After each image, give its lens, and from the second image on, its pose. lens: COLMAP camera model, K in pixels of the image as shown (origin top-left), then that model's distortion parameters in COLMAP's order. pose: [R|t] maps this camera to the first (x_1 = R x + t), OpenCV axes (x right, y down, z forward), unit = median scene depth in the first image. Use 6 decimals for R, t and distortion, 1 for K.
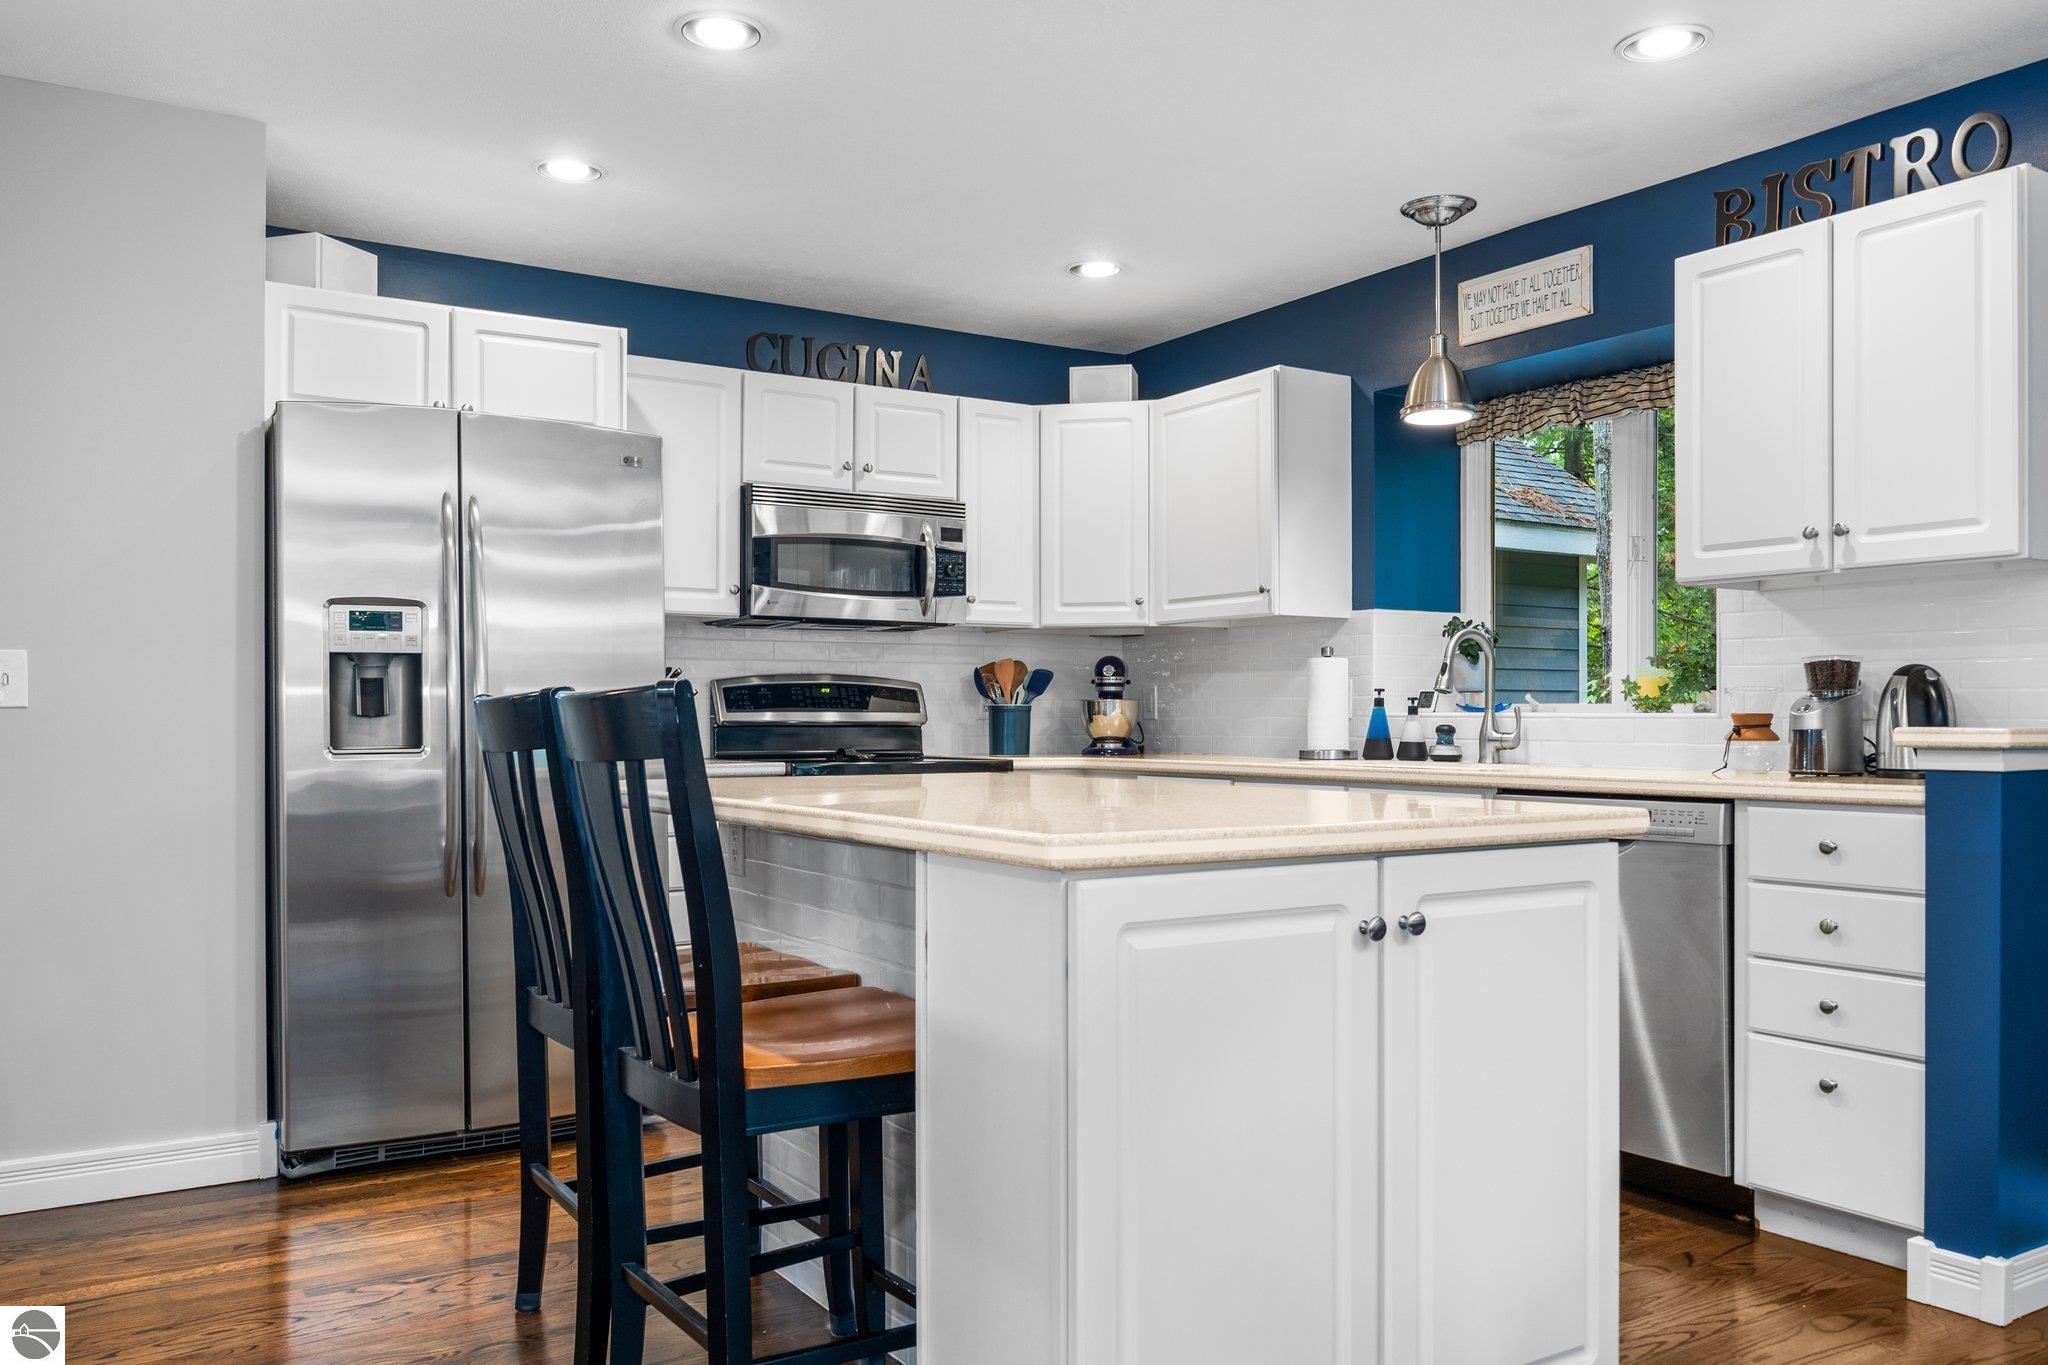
lens RADIAL K [[1606.7, 0, 1014.3], [0, 1606.7, 715.9], [0, 0, 1]] dist [0.011626, -0.014742]
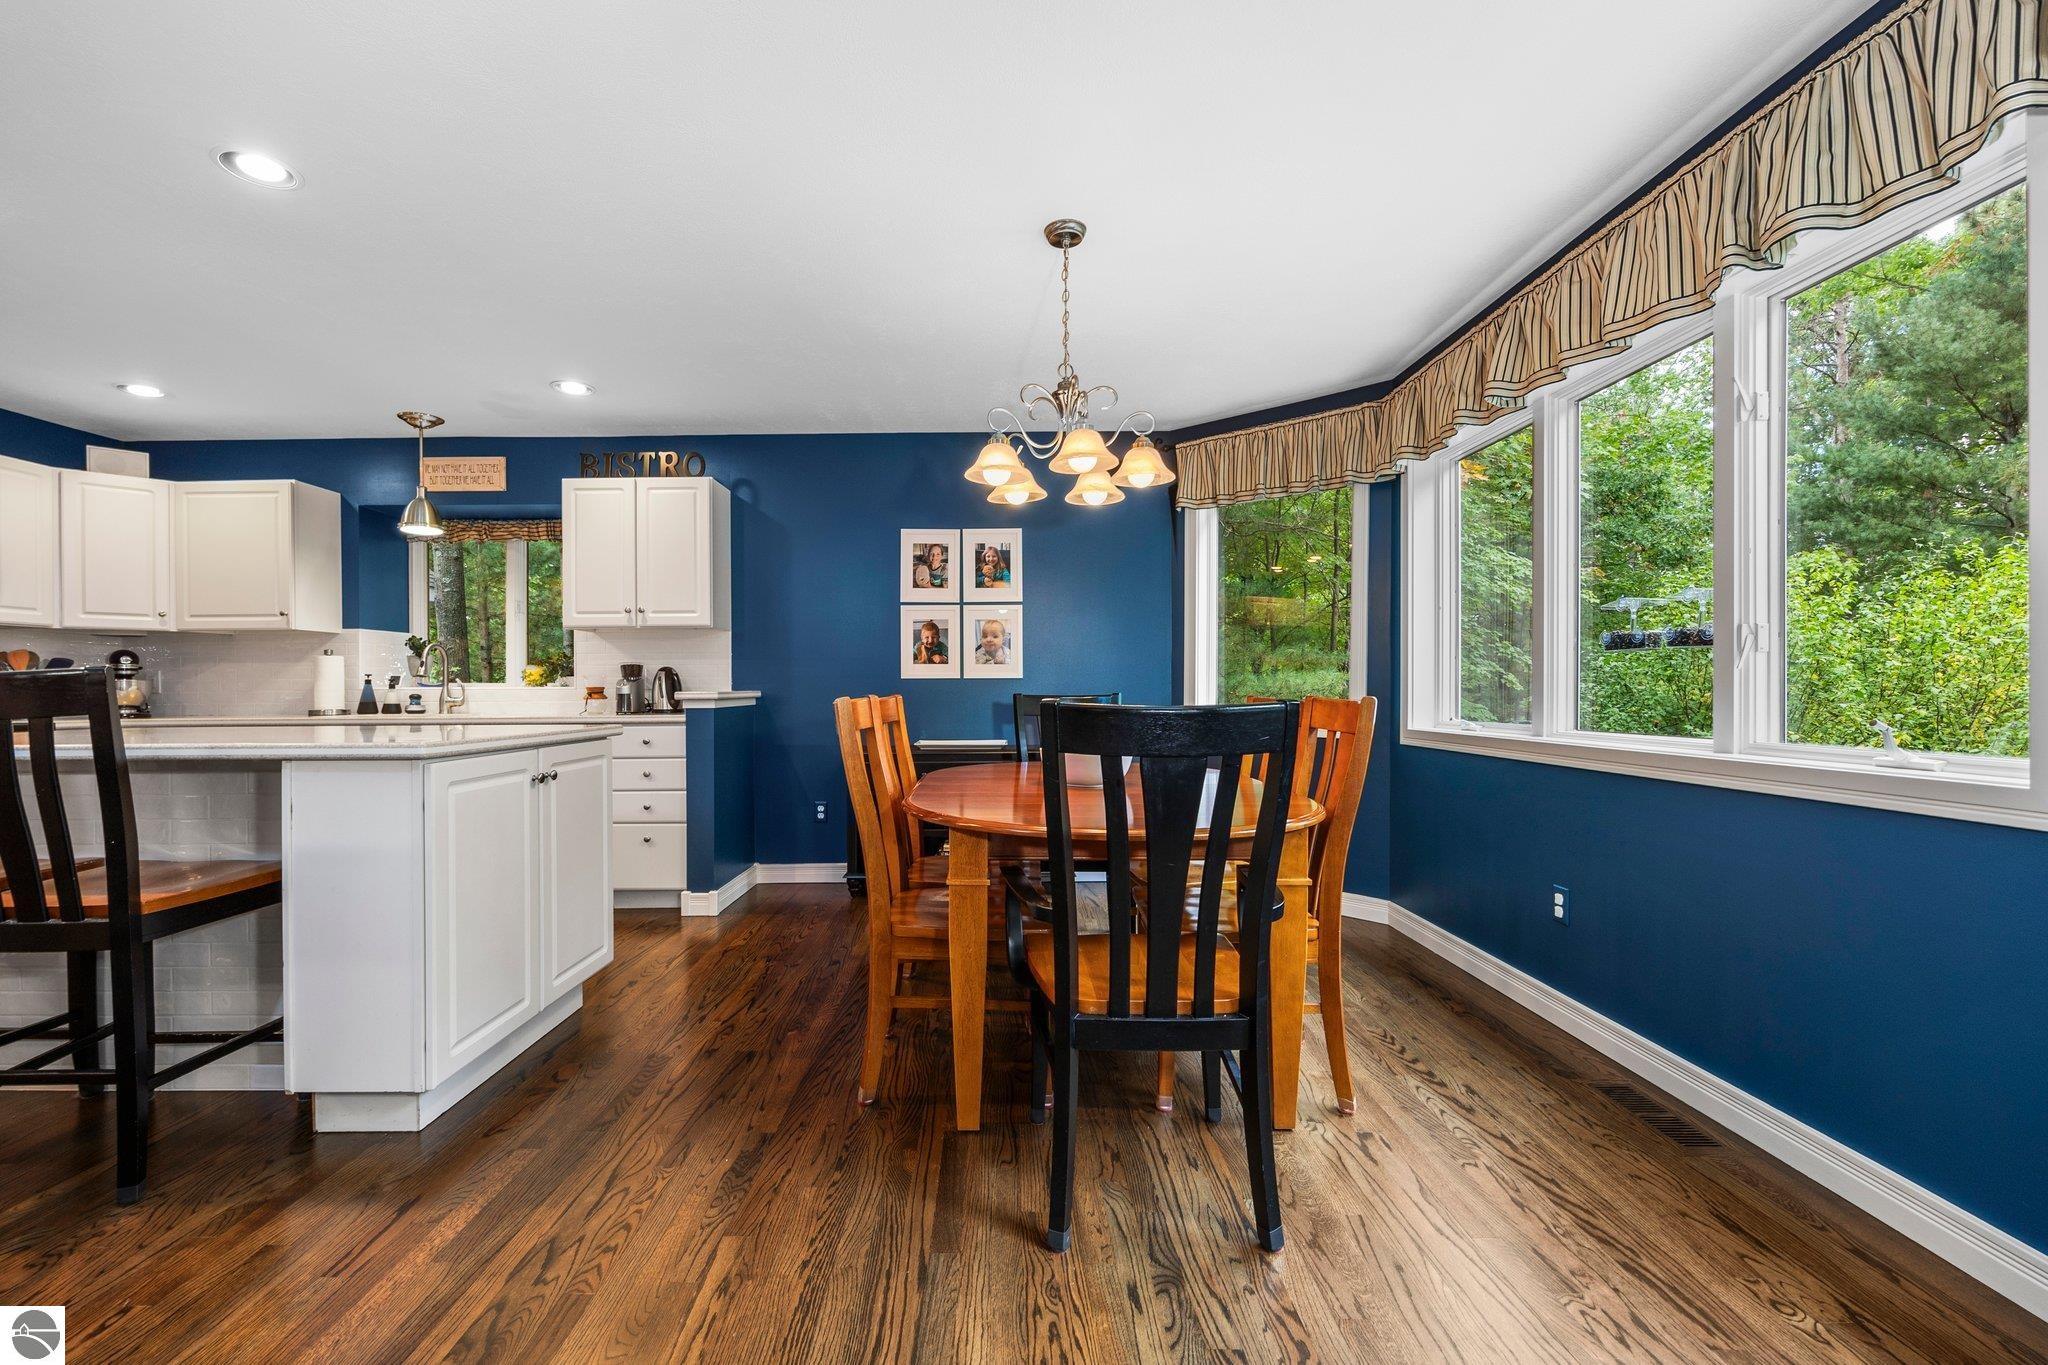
lens RADIAL K [[841.1, 0, 995.8], [0, 841.1, 684.5], [0, 0, 1]] dist [0.000505, -0.000237]
pose [[0.547254, -0.001079, 0.836966, -0.171064], [0.006443, 0.999975, -0.002924, 0.001632], [-0.836942, 0.006992, 0.547247, -0.087507]]
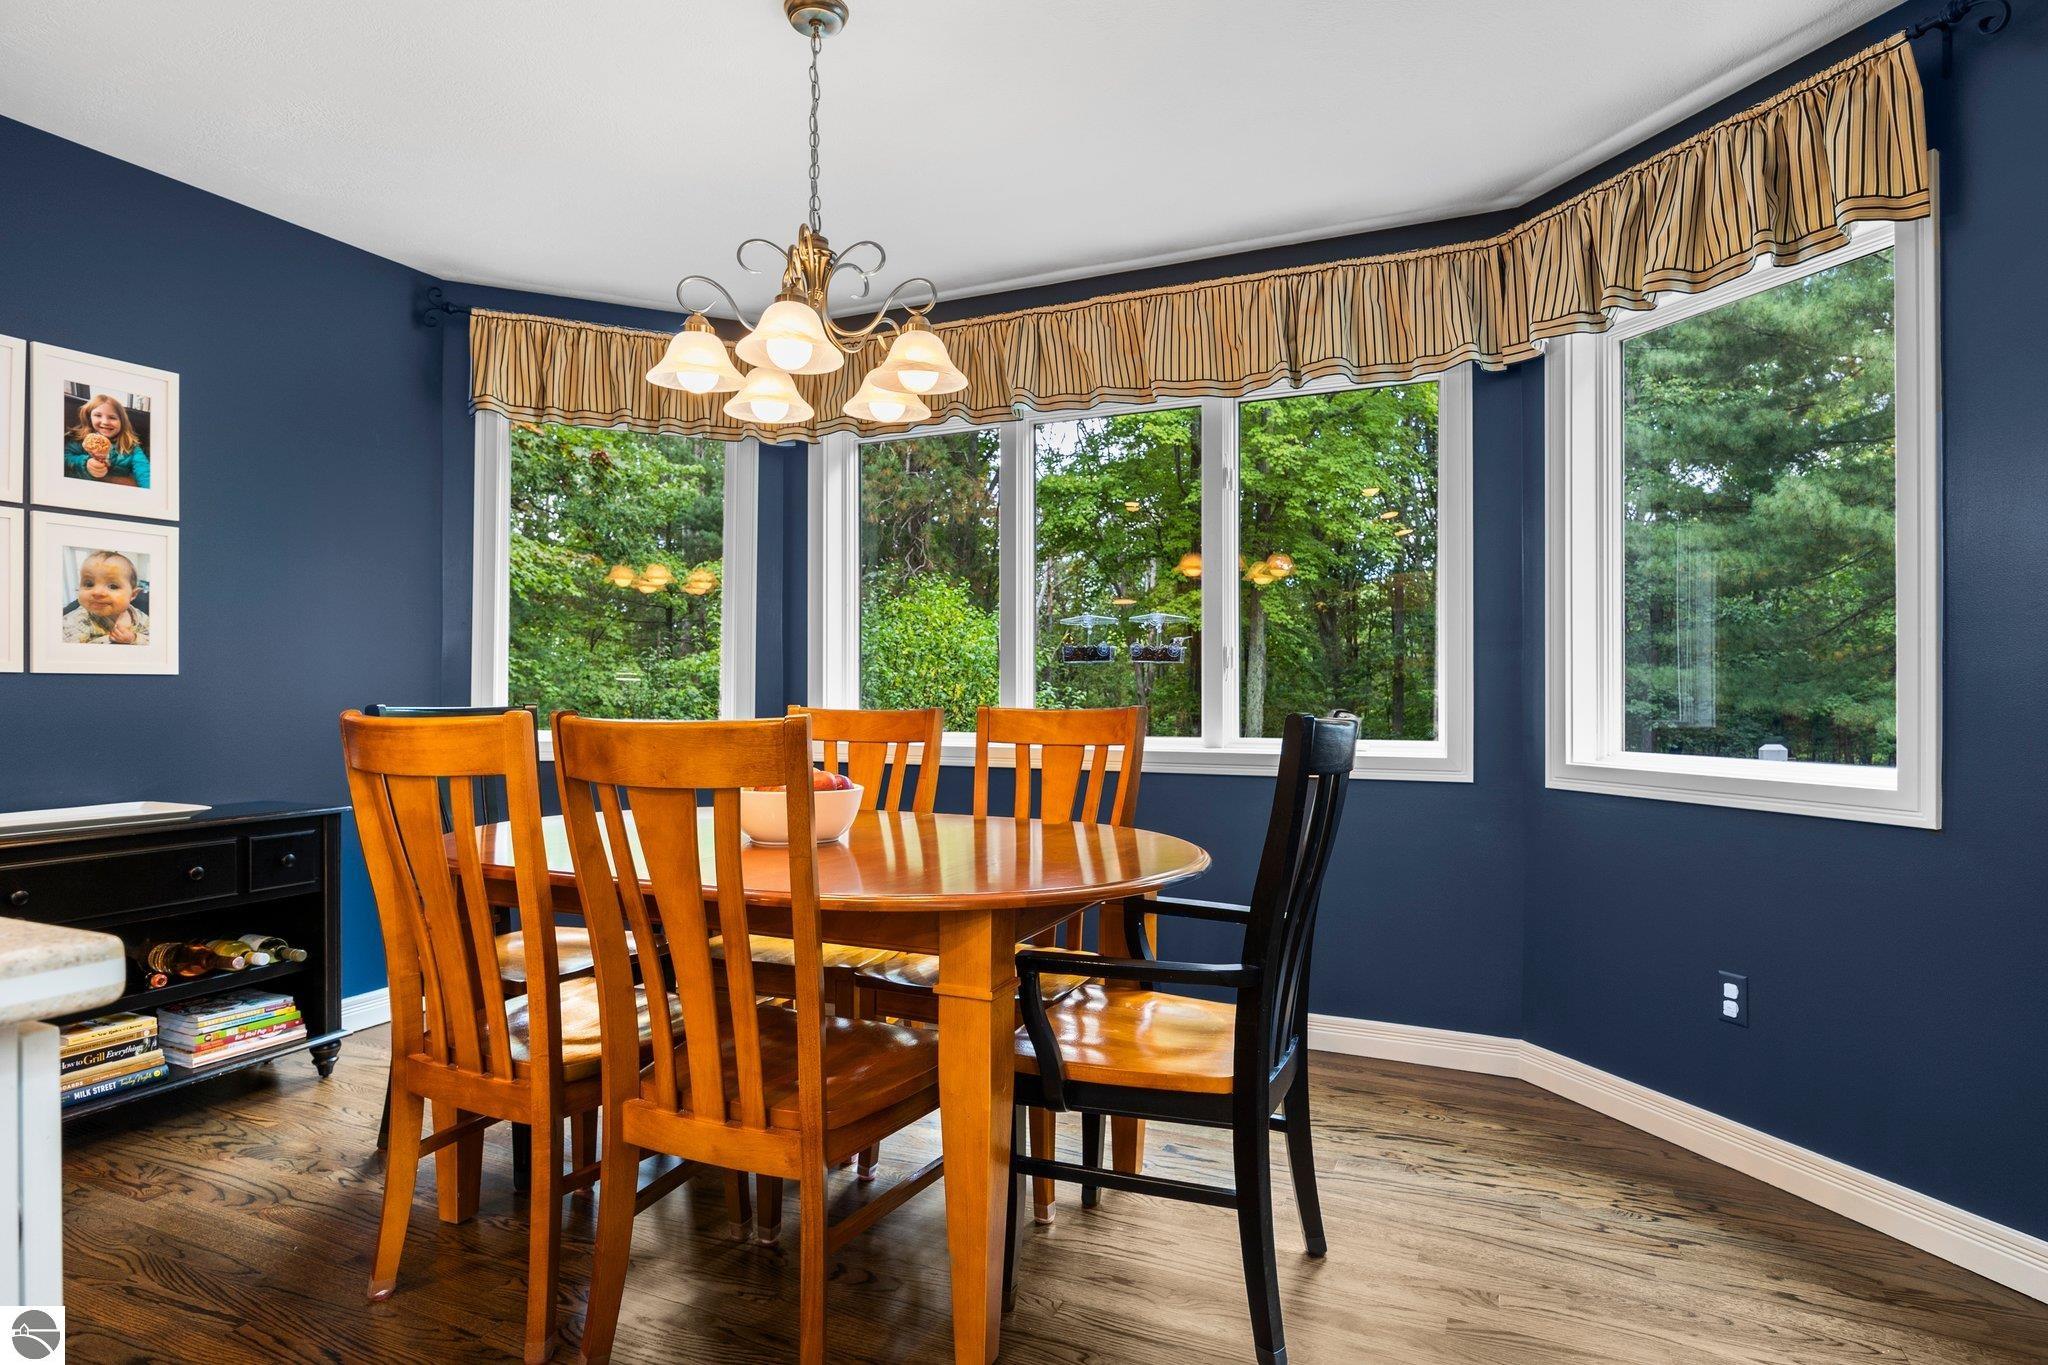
lens RADIAL K [[1096.6, 0, 1029.4], [0, 1096.6, 694.1], [0, 0, 1]] dist [-0.005986, -0.002390]
pose [[-0.541177, -0.004808, 0.840895, -0.136594], [-0.001046, 0.999987, 0.005044, -0.000772], [-0.840908, 0.001850, -0.541175, 0.329827]]
